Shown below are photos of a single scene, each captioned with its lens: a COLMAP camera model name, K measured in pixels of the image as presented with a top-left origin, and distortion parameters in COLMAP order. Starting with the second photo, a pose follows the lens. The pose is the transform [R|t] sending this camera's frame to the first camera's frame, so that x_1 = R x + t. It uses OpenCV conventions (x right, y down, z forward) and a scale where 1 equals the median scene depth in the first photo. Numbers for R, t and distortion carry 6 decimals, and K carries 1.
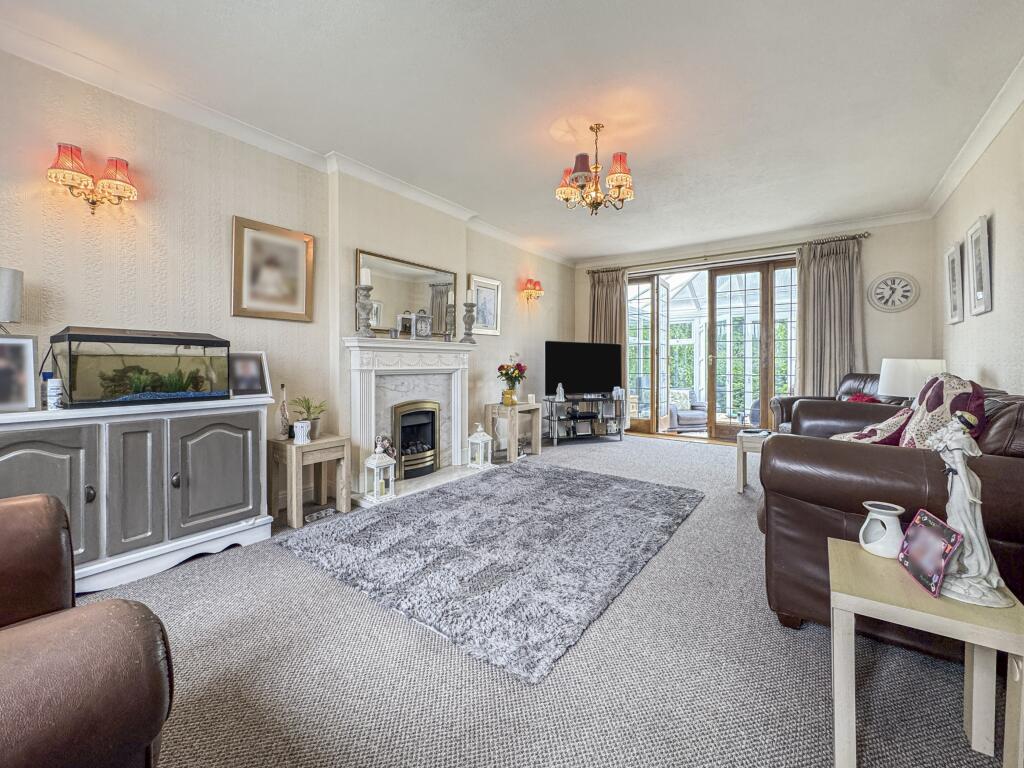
lens RADIAL K [[449.1, 0, 508.5], [0, 449.1, 364.5], [0, 0, 1]] dist [-0.000533, -0.000072]
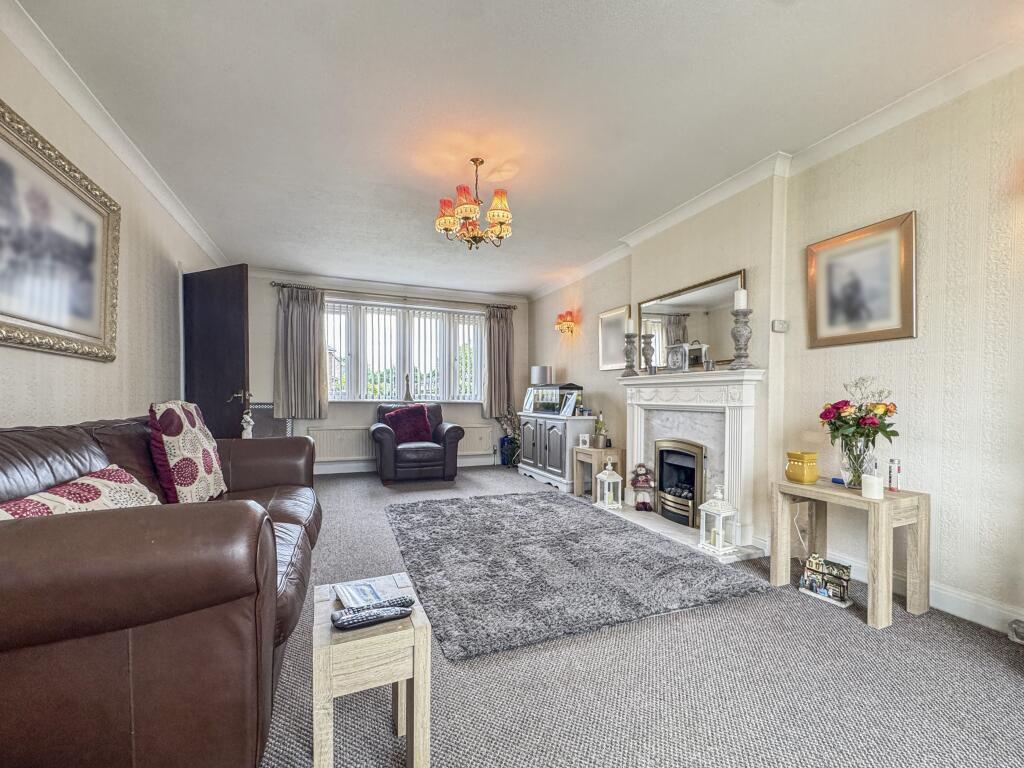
lens RADIAL K [[421.0, 0, 512.0], [0, 421.0, 384.0], [0, 0, 1]] dist [-0.000295, -0.000257]
pose [[-0.548817, -0.009430, -0.835889, 0.706575], [0.017616, 0.999584, -0.022843, -0.019288], [0.835757, -0.027261, -0.548423, 1.187554]]
